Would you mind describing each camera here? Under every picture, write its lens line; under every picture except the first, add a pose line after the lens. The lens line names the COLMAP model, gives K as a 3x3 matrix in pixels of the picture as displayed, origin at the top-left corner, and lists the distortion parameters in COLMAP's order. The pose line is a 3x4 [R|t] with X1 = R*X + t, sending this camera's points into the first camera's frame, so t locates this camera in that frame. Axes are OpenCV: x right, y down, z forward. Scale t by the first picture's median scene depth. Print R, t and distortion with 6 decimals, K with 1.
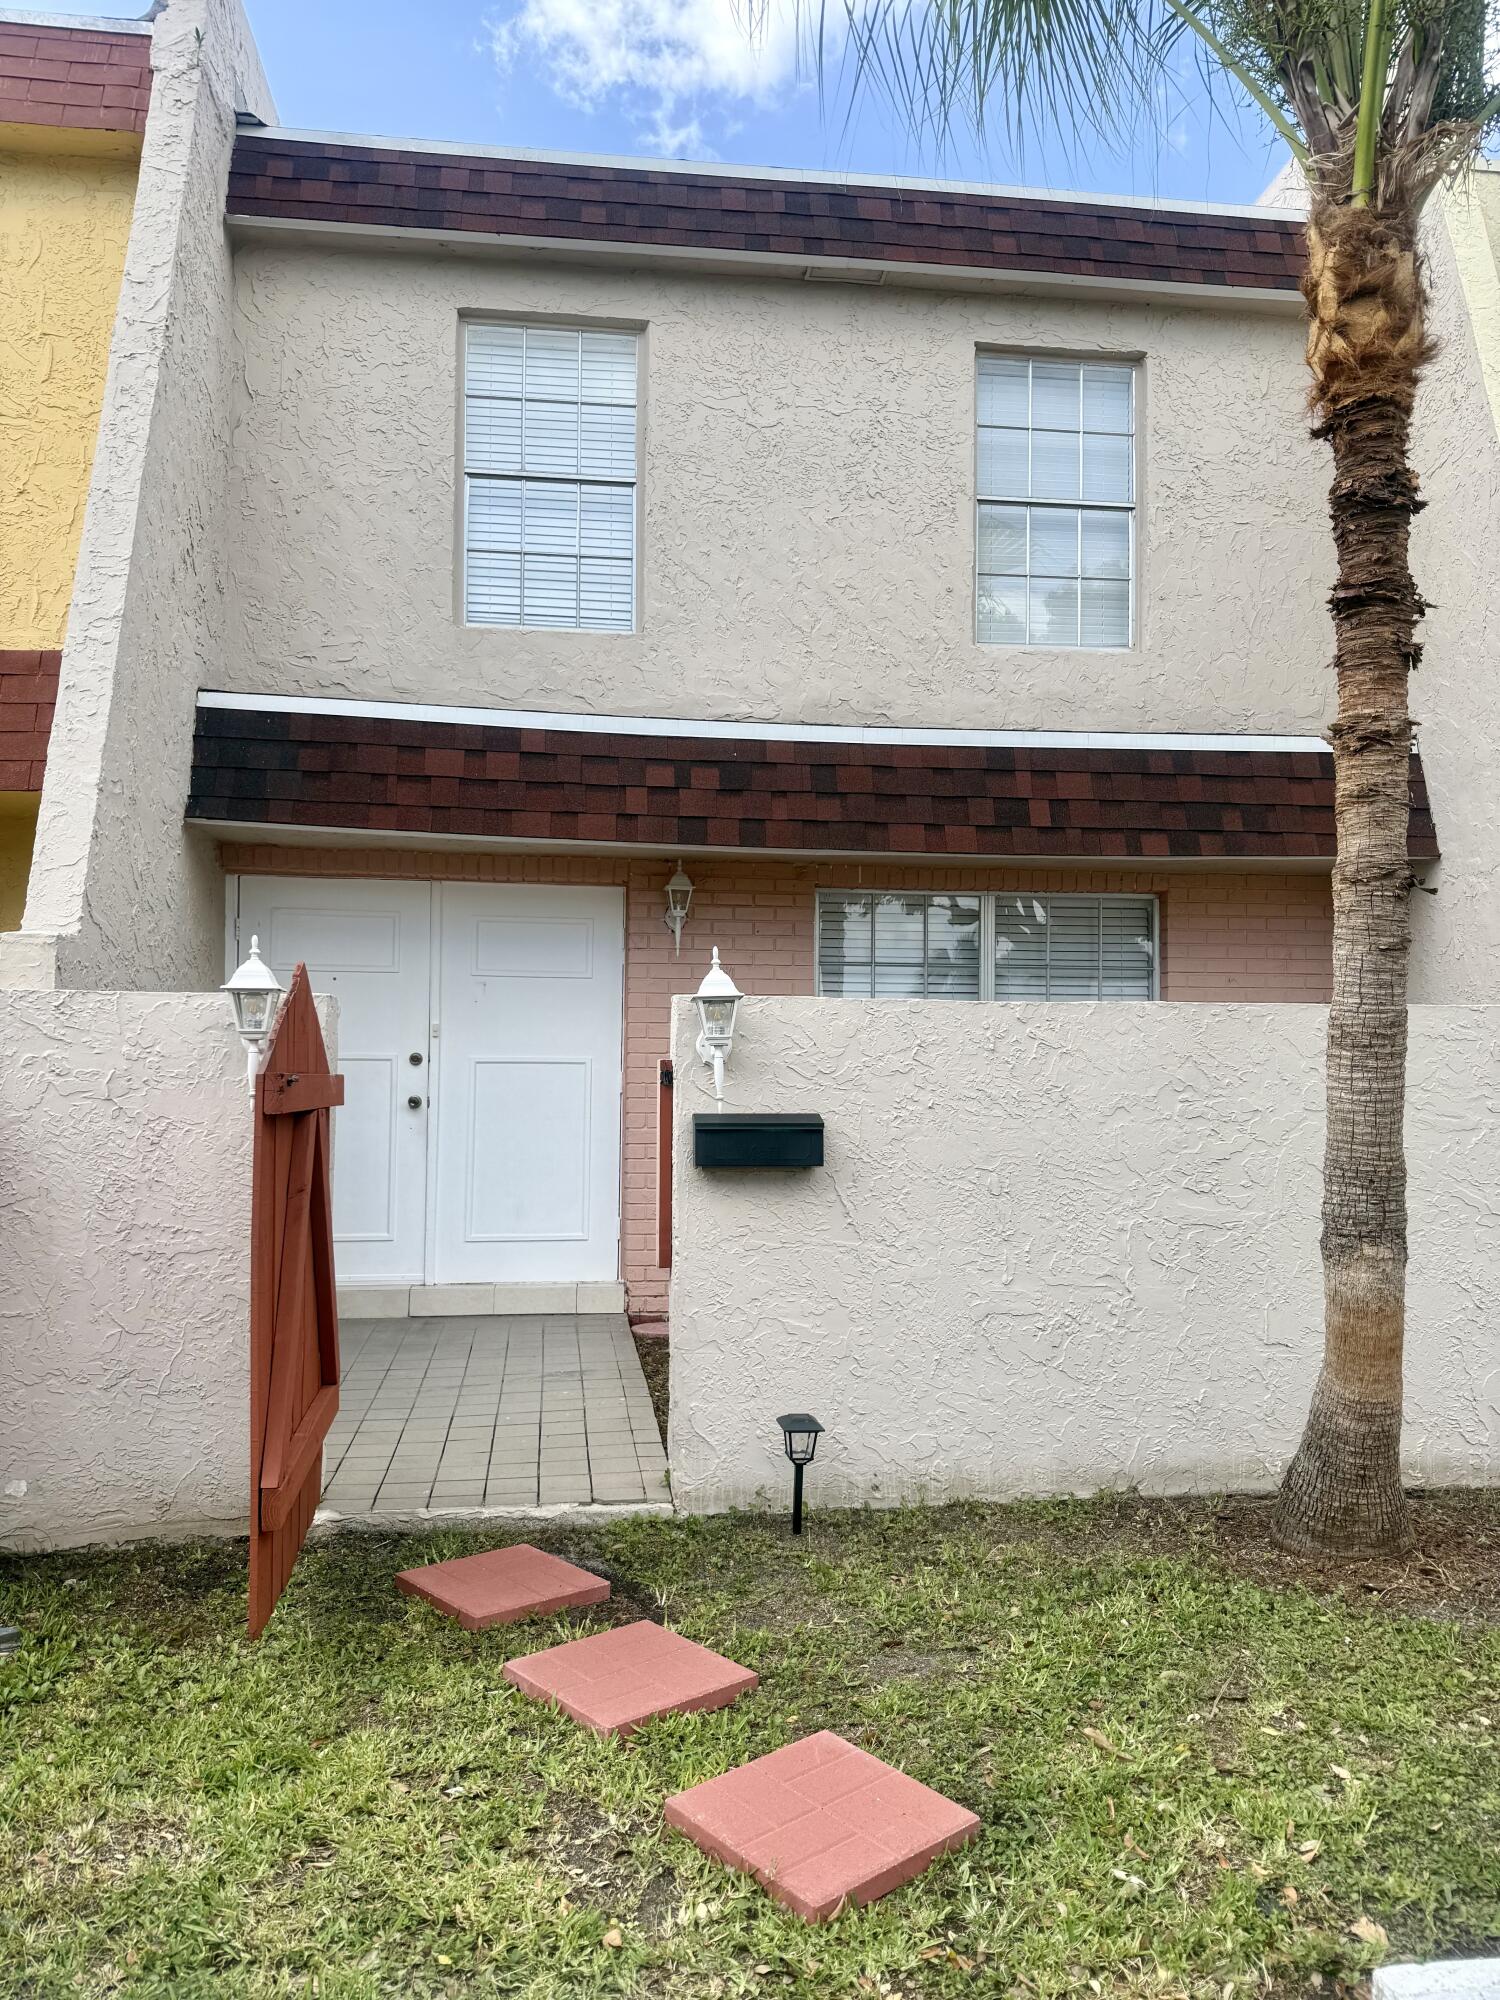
lens RADIAL K [[1394.9, 0, 750.0], [0, 1394.9, 1000.0], [0, 0, 1]] dist [0.144301, -0.189627]
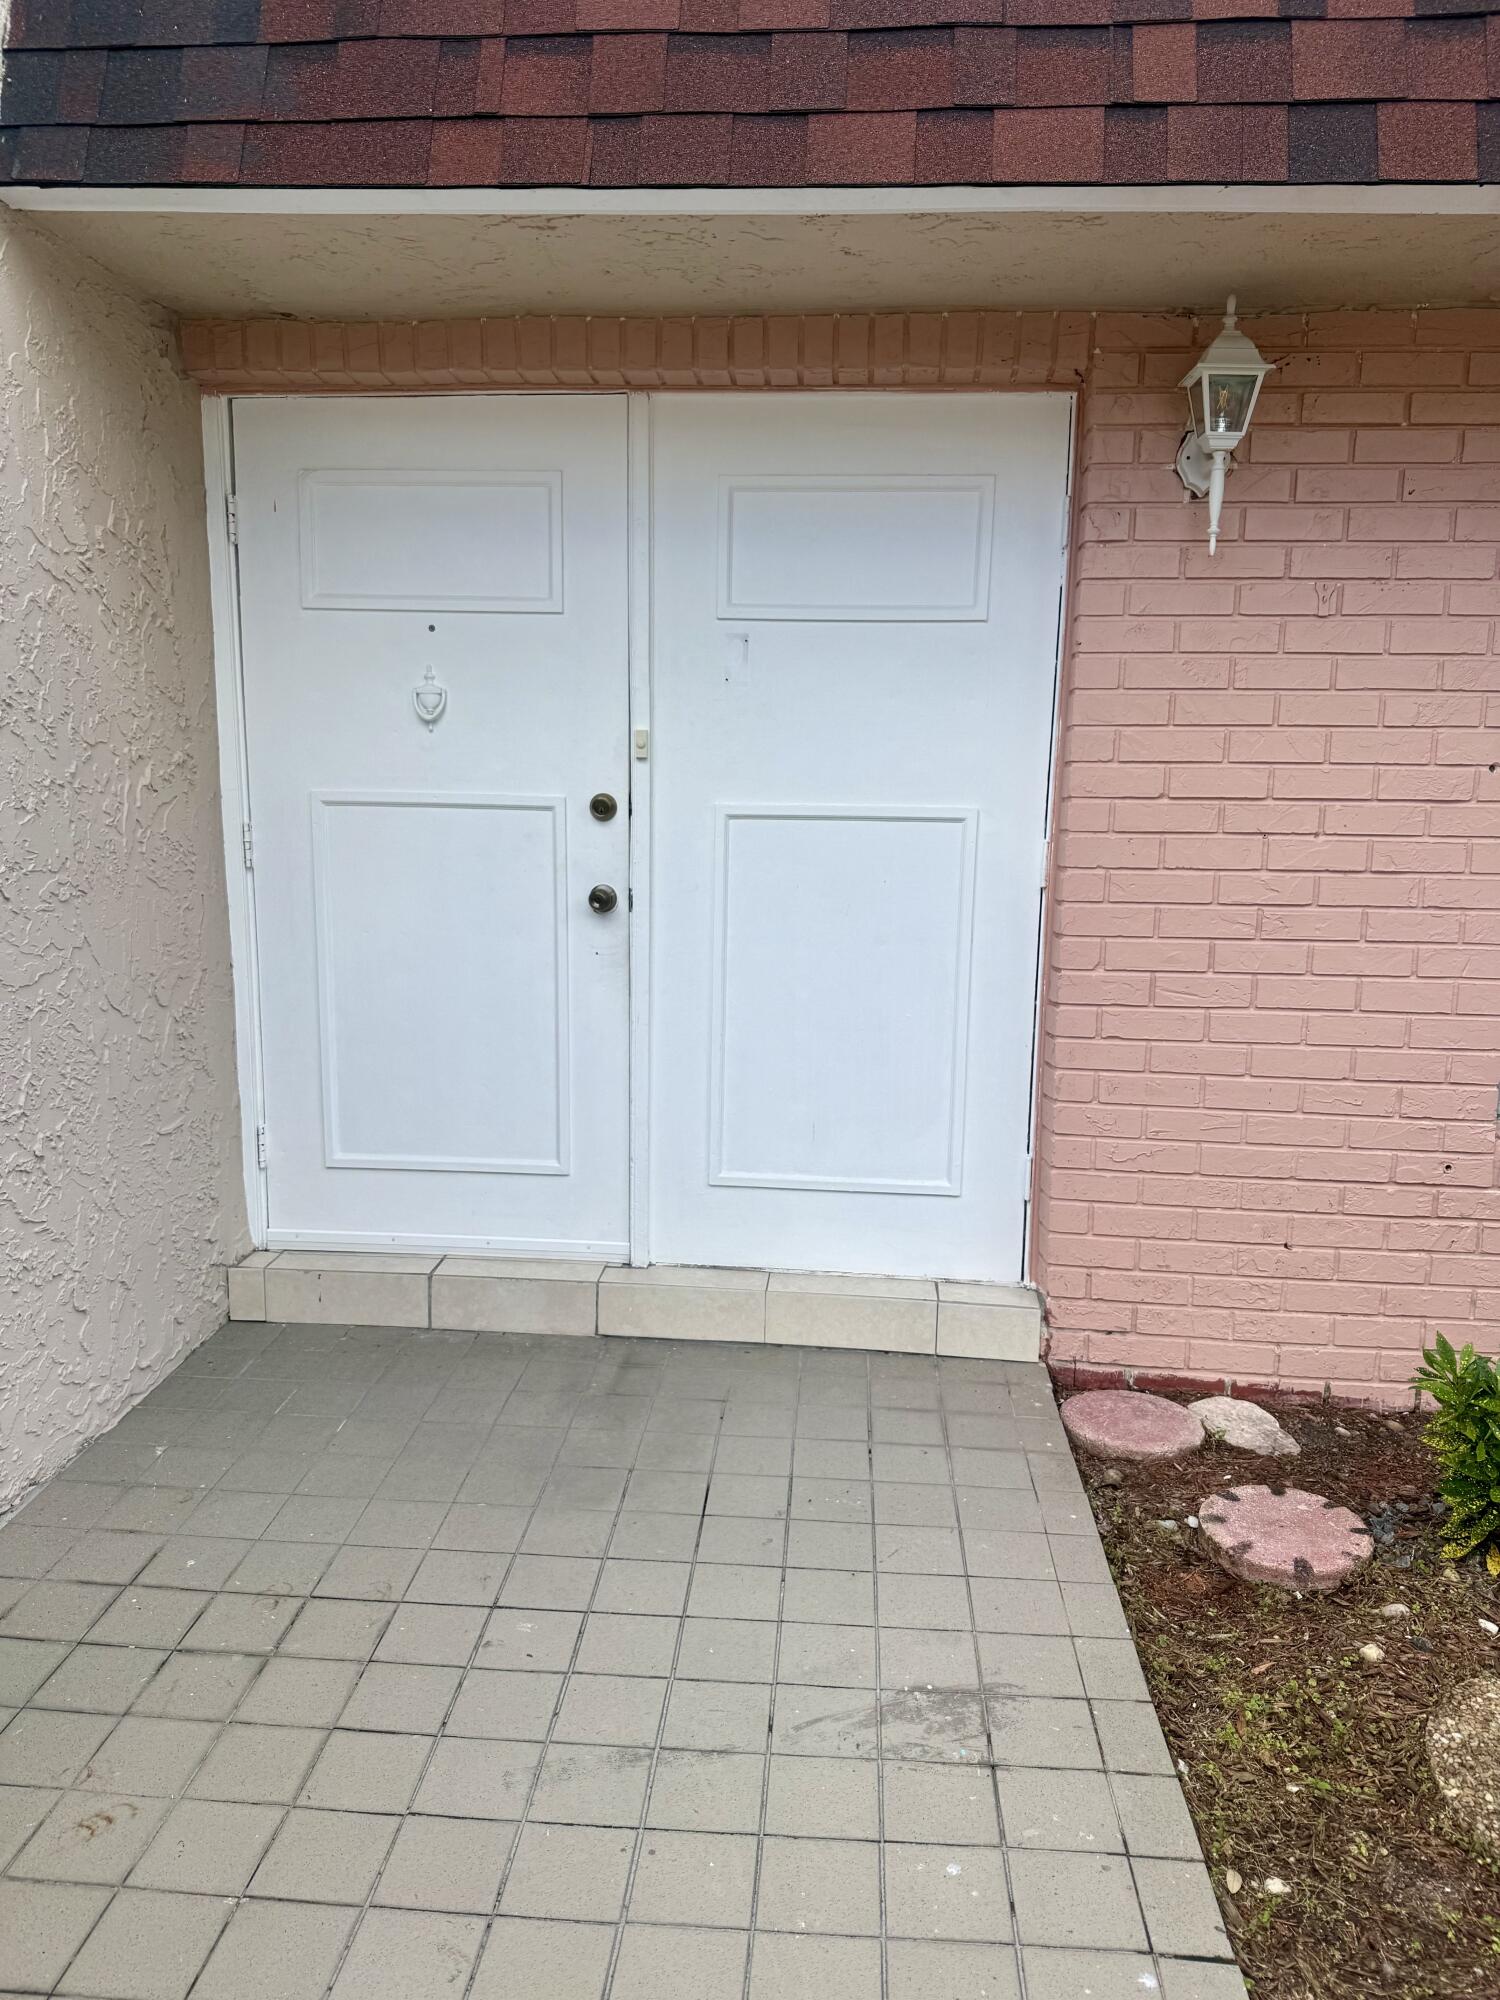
lens RADIAL K [[1391.8, 0, 742.2], [0, 1391.8, 1021.2], [0, 0, 1]] dist [0.057627, -0.098284]
pose [[0.976327, 0.044227, -0.211730, -0.091482], [0.001464, 0.977499, 0.210935, 0.014124], [0.216295, -0.206251, 0.954294, 0.554714]]
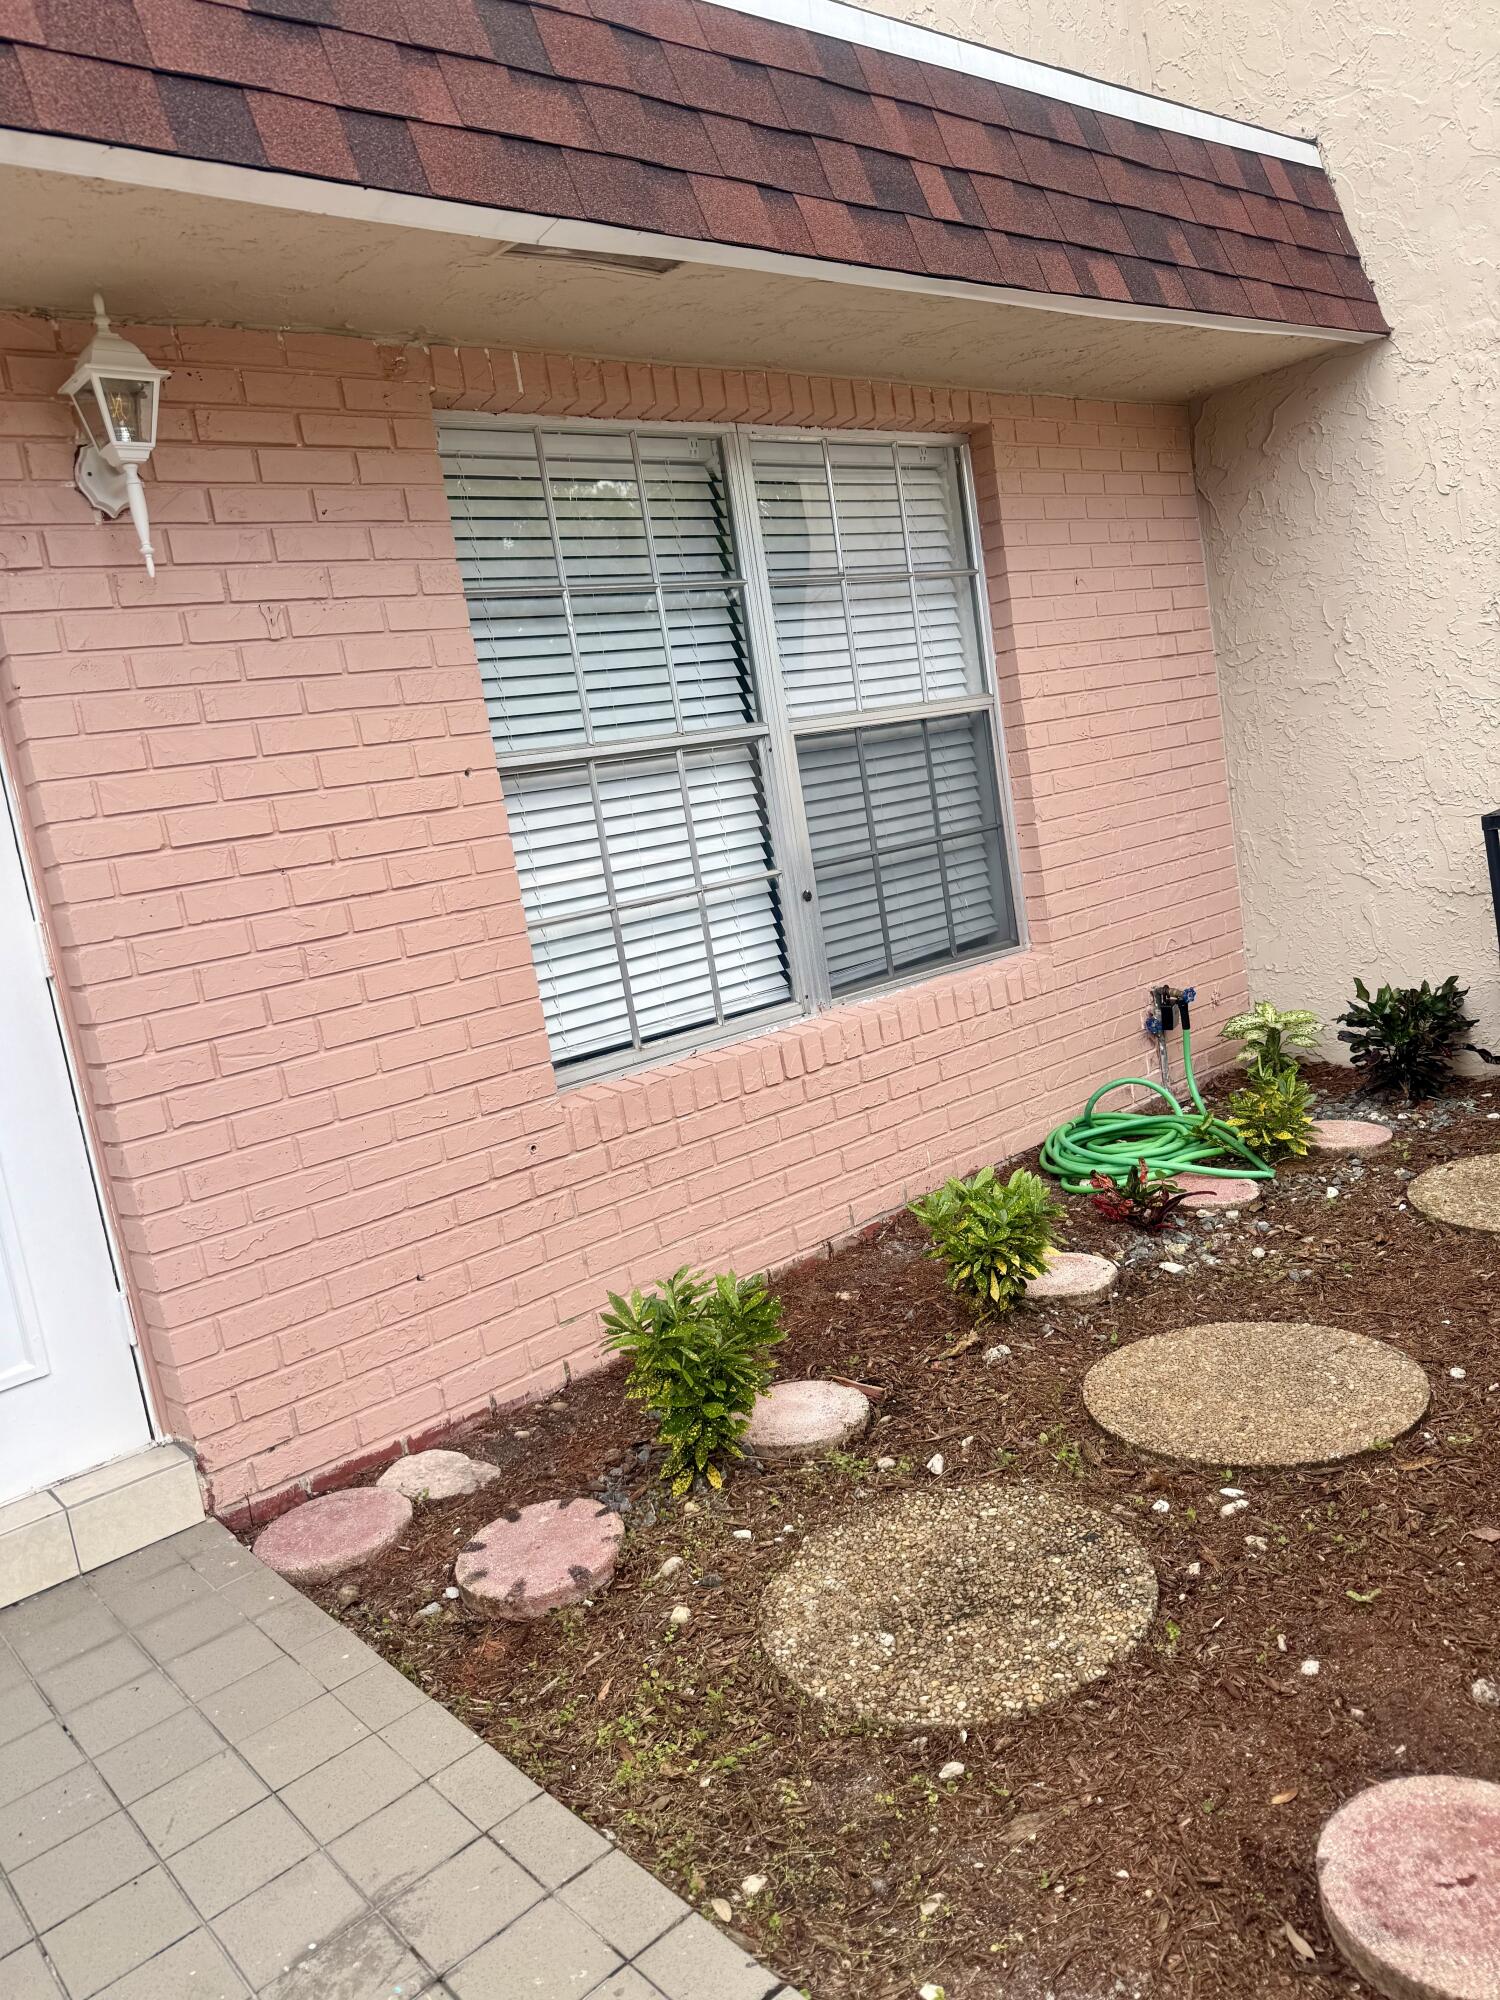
lens RADIAL K [[1406.0, 0, 742.1], [0, 1406.0, 999.0], [0, 0, 1]] dist [0.064464, -0.096938]
pose [[0.824759, -0.219705, 0.521058, -0.140845], [0.135204, 0.971328, 0.195554, 0.023280], [-0.549083, -0.090836, 0.830817, 0.595776]]
